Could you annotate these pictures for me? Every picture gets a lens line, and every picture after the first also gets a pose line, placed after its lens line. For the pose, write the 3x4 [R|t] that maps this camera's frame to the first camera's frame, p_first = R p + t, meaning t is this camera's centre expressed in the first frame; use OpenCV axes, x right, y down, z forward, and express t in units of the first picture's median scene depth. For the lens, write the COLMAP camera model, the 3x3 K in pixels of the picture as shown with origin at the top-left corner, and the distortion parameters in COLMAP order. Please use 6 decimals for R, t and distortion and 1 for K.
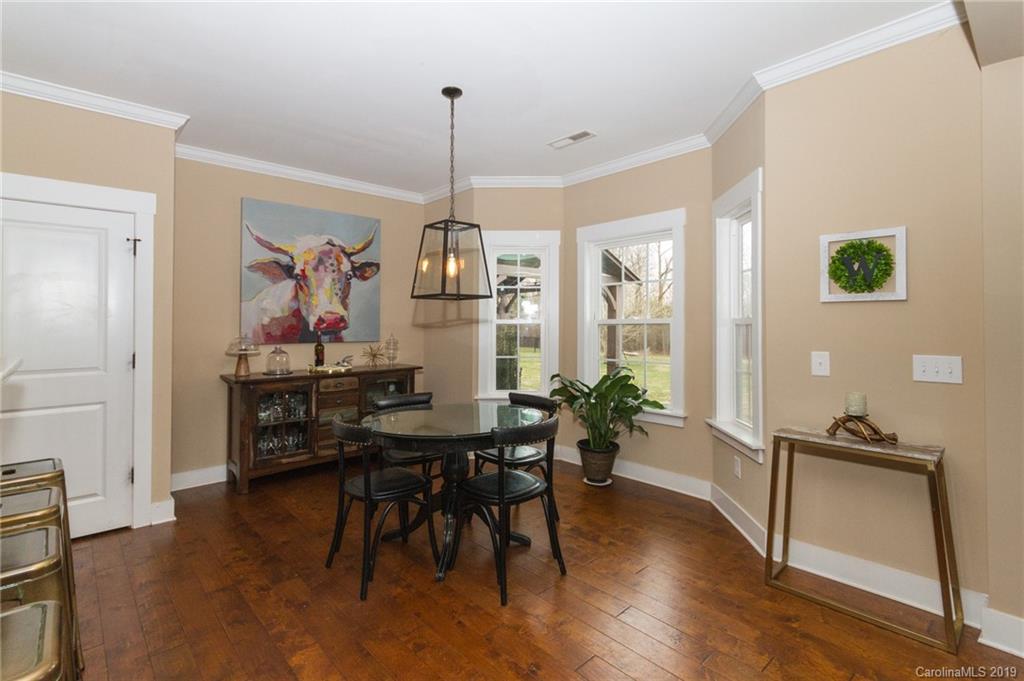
lens RADIAL K [[487.9, 0, 513.4], [0, 487.9, 316.0], [0, 0, 1]] dist [-0.001520, -0.000002]
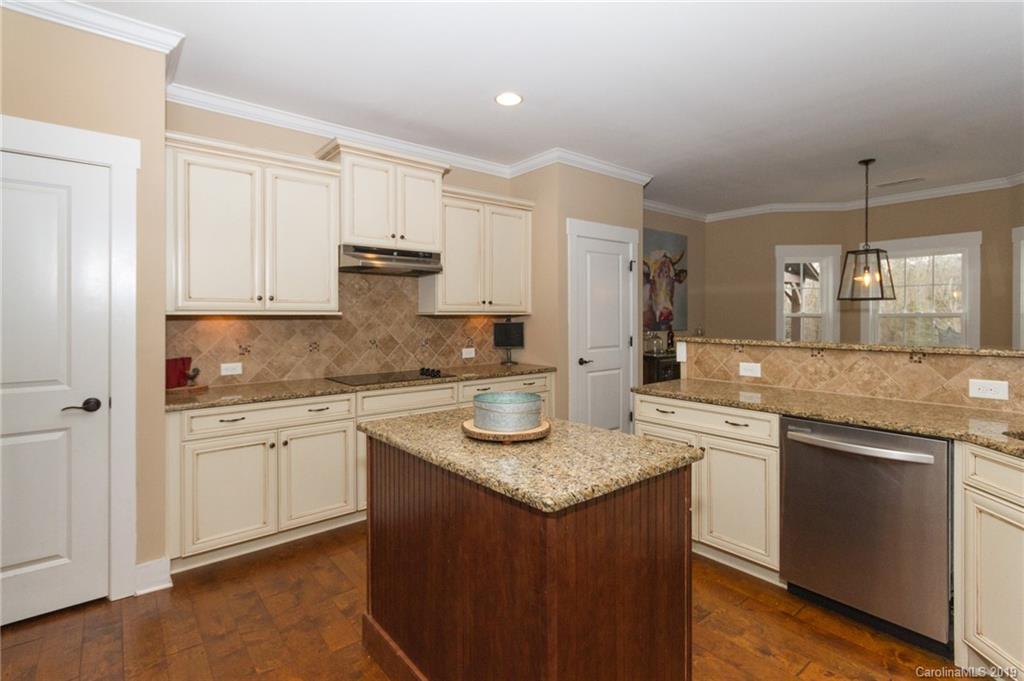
lens RADIAL K [[487.9, 0, 513.4], [0, 487.9, 316.0], [0, 0, 1]] dist [-0.001520, -0.000002]
pose [[0.998803, -0.000761, -0.048907, -0.745340], [0.001683, 0.999822, 0.018816, -0.011068], [0.048884, -0.018875, 0.998626, -0.365815]]
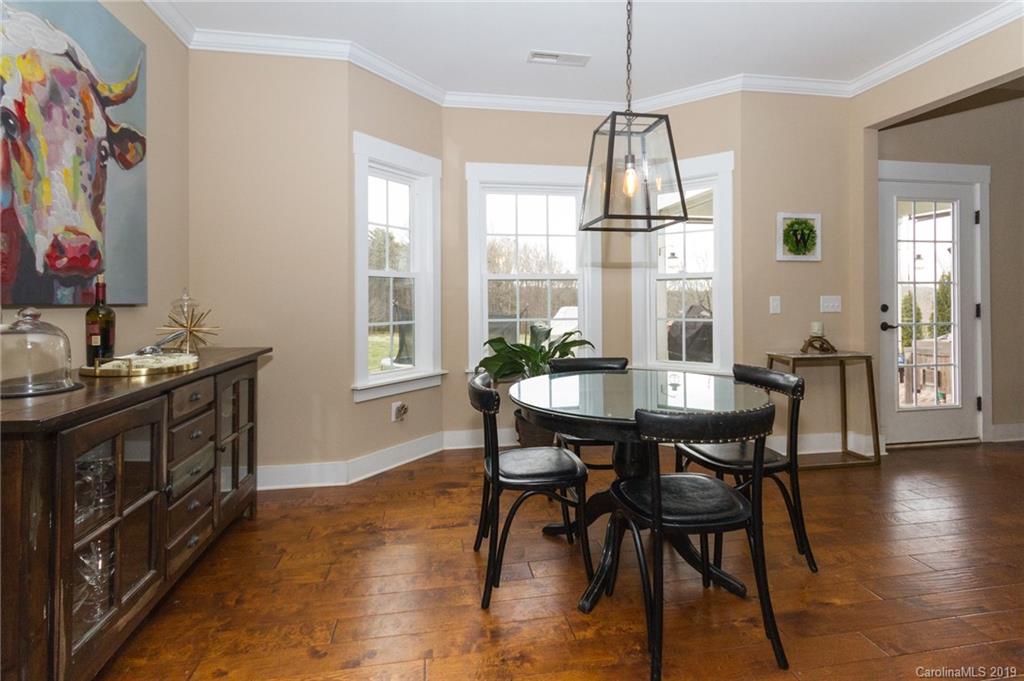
lens RADIAL K [[502.3, 0, 511.9], [0, 502.3, 297.8], [0, 0, 1]] dist [0.001420, 0.000576]
pose [[0.533914, 0.001585, 0.845537, -0.546870], [-0.009204, 0.999950, 0.003937, 0.044369], [-0.845489, -0.009884, 0.533902, 0.485423]]
